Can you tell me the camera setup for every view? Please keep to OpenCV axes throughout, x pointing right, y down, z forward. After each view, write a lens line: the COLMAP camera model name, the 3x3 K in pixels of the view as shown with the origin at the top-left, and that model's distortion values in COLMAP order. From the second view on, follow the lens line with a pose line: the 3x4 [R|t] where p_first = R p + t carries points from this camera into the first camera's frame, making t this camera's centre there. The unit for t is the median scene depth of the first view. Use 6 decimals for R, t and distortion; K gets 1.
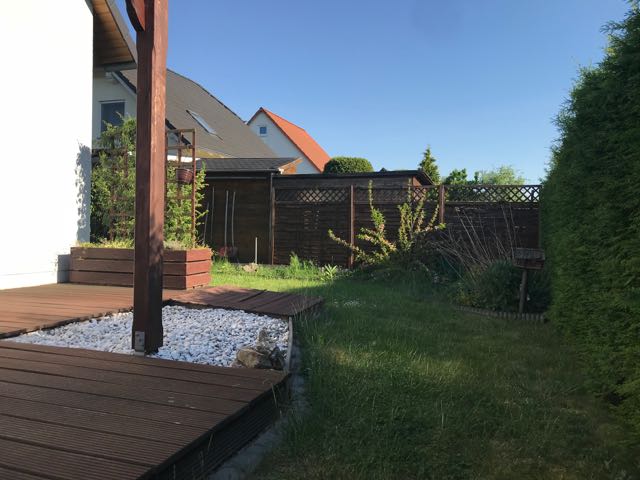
lens RADIAL K [[508.6, 0, 320.0], [0, 508.6, 240.0], [0, 0, 1]] dist [0.001601, 0.000272]
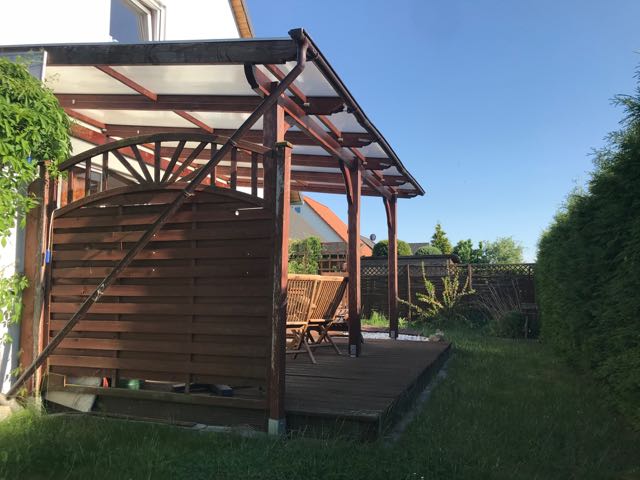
lens RADIAL K [[527.1, 0, 320.0], [0, 527.1, 240.0], [0, 0, 1]] dist [-0.011699, -0.004518]
pose [[0.999894, -0.009448, 0.011041, -0.224216], [0.010749, 0.992169, -0.124441, 0.011761], [-0.009778, 0.124546, 0.992166, -0.563640]]
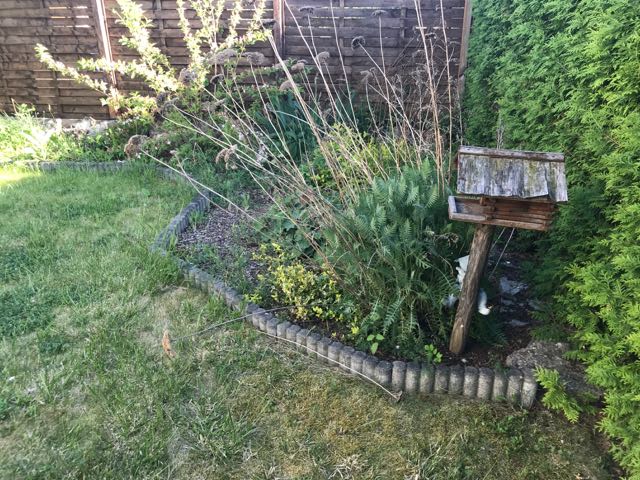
lens RADIAL K [[527.1, 0, 320.0], [0, 527.1, 240.0], [0, 0, 1]] dist [-0.011699, -0.004518]
pose [[0.978463, -0.099013, 0.181126, 0.166111], [0.024884, 0.927632, 0.372664, -0.026044], [-0.204917, -0.360131, 0.910118, 0.475983]]
